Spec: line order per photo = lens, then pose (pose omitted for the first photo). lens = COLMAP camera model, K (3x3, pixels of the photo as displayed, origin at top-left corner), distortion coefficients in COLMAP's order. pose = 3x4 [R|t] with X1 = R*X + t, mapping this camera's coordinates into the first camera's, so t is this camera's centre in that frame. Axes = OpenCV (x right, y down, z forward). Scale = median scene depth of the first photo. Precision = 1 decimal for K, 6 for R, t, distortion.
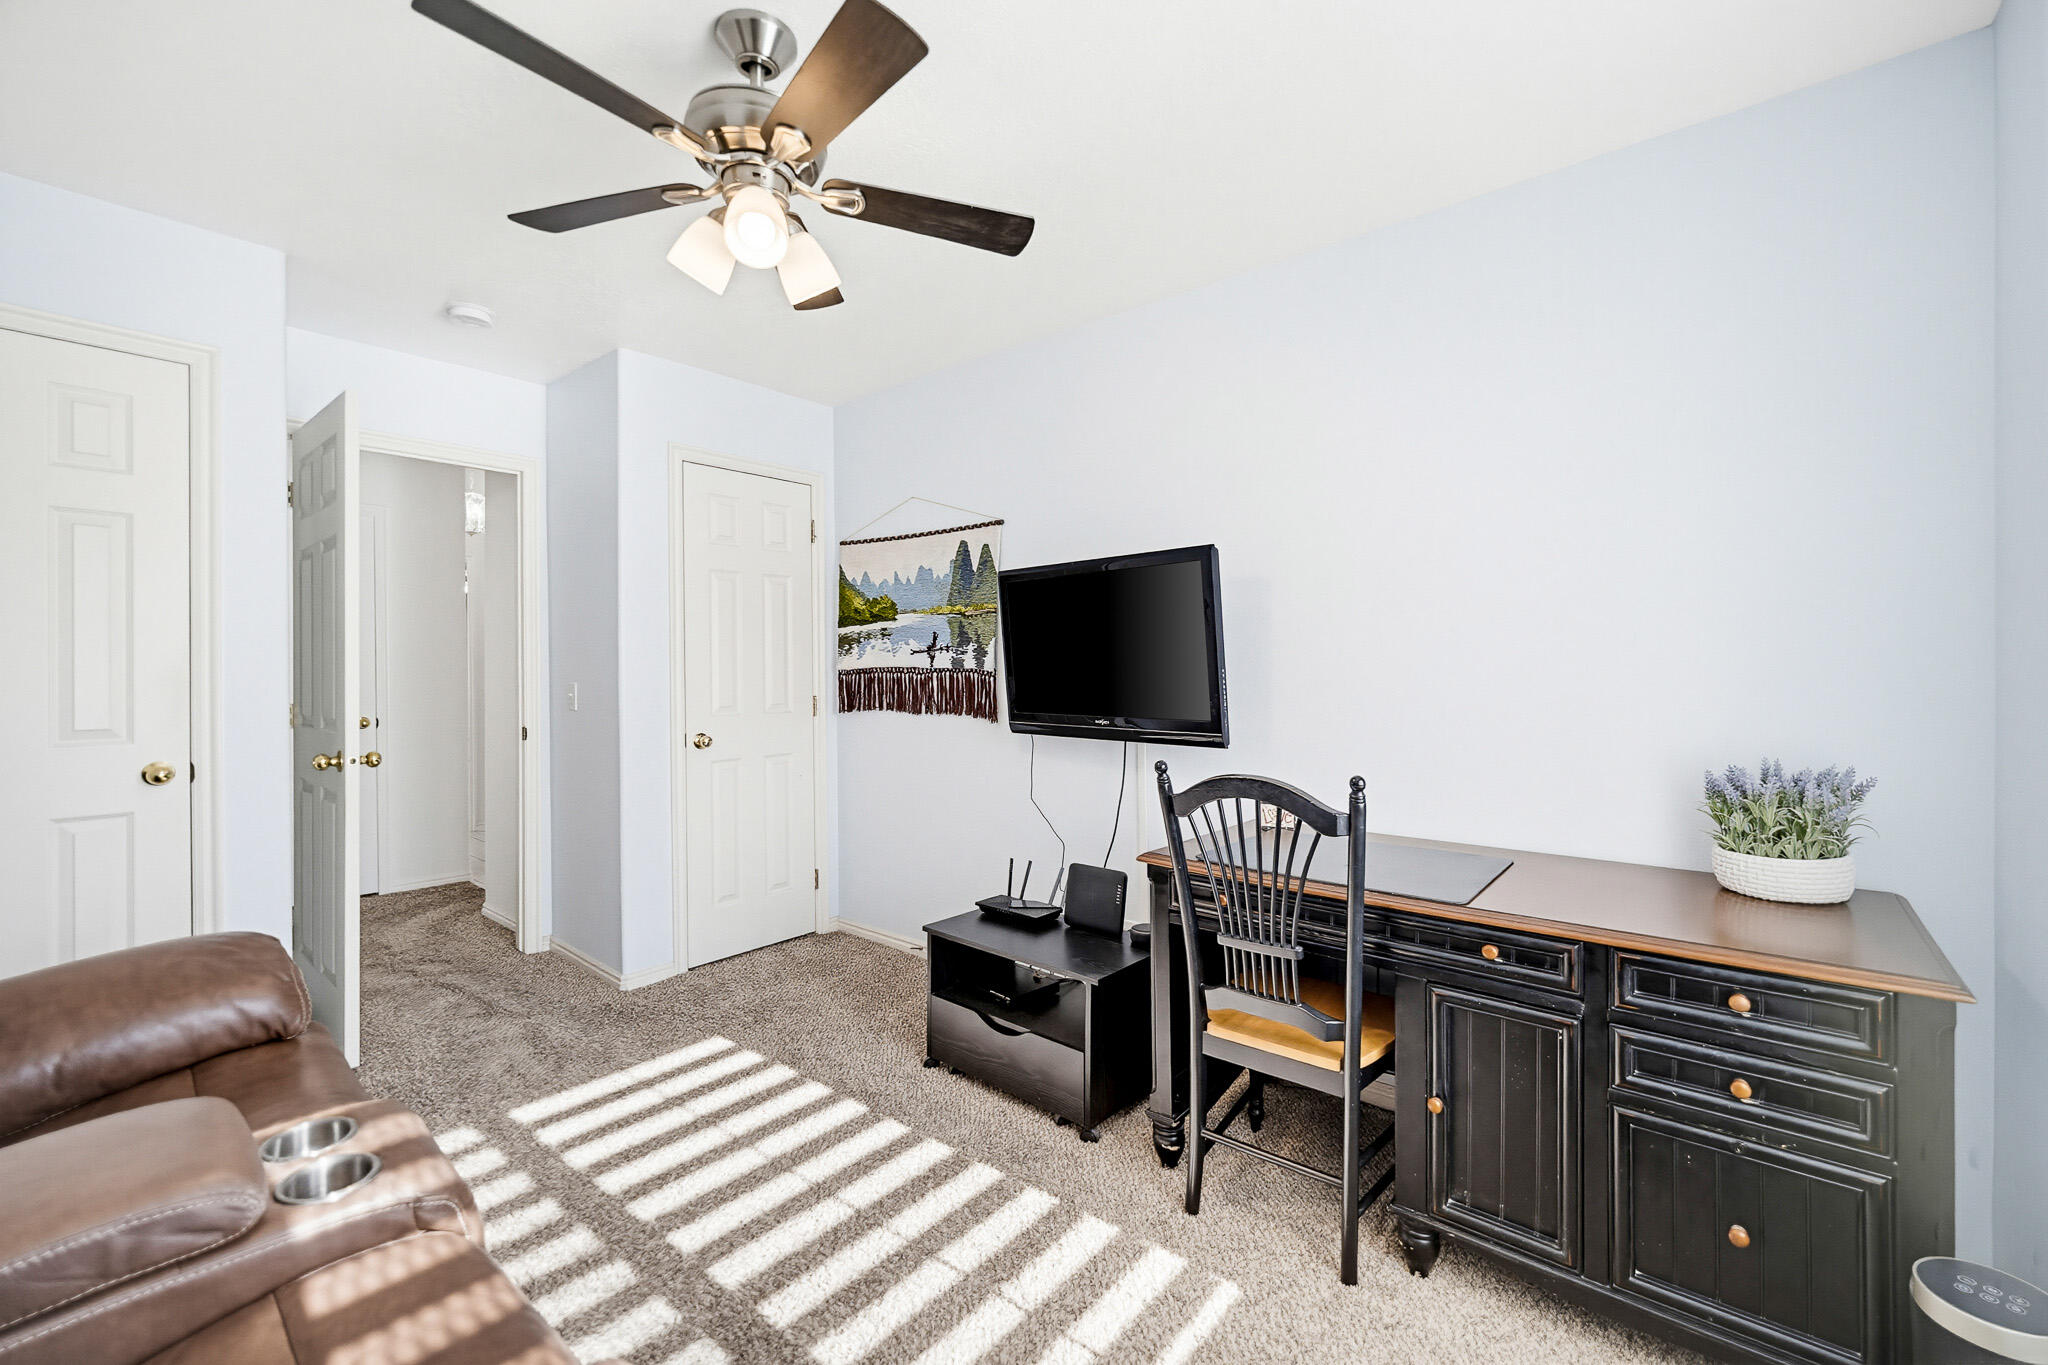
lens RADIAL K [[842.7, 0, 1036.7], [0, 842.7, 672.6], [0, 0, 1]] dist [-0.009651, -0.000427]
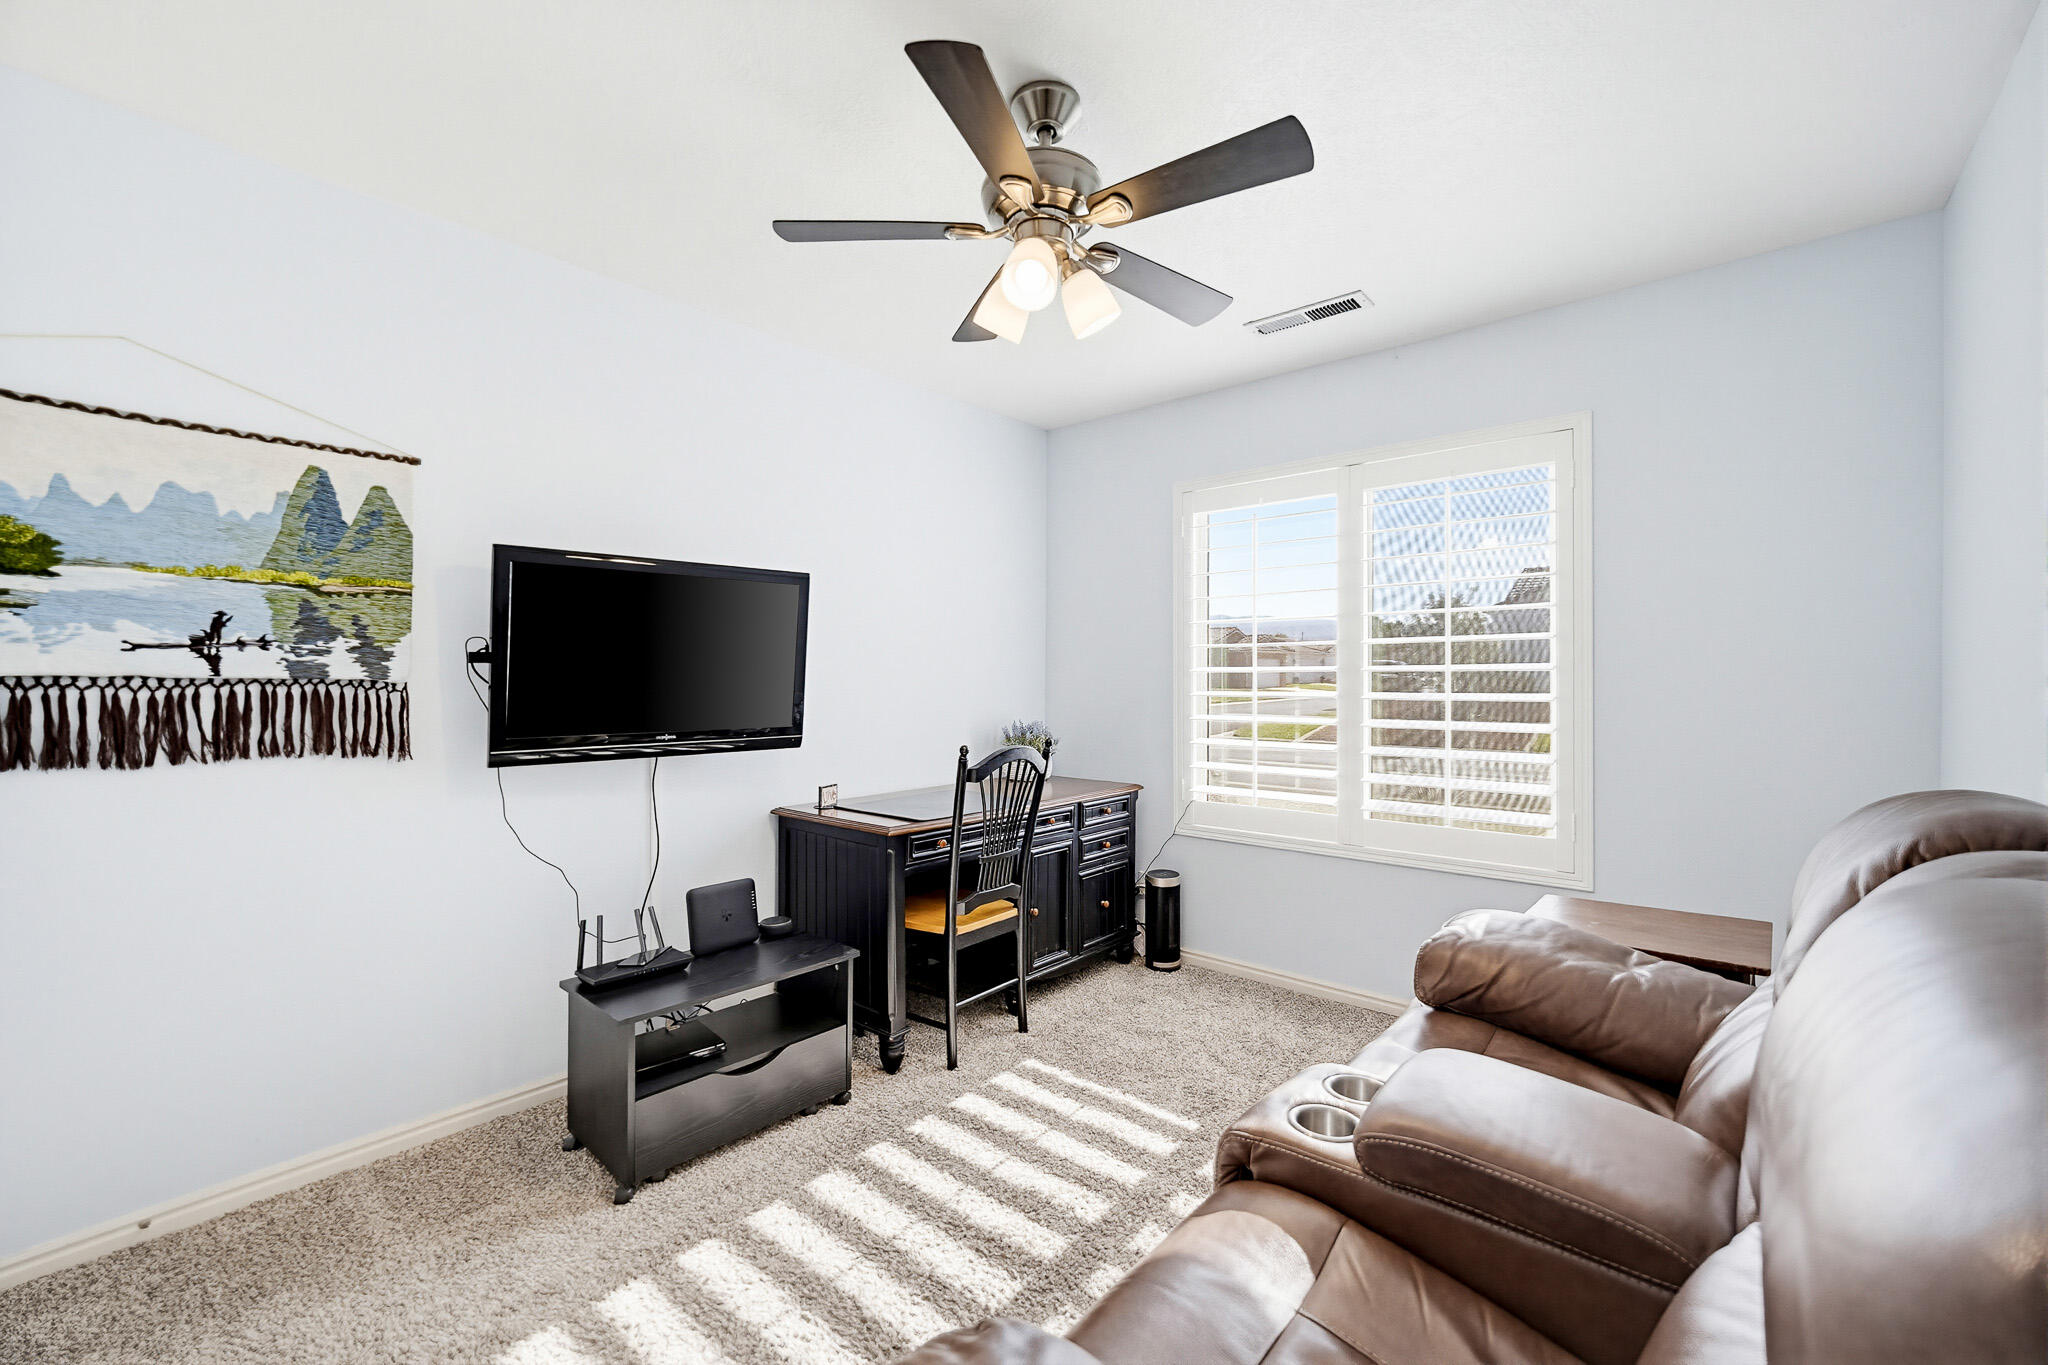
lens RADIAL K [[842.7, 0, 1037.4], [0, 842.7, 675.6], [0, 0, 1]] dist [-0.009651, -0.000427]
pose [[-0.000803, -0.000404, 1.000000, -0.688587], [-0.001166, 0.999999, 0.000403, -0.007813], [-0.999999, -0.001165, -0.000804, 0.484148]]
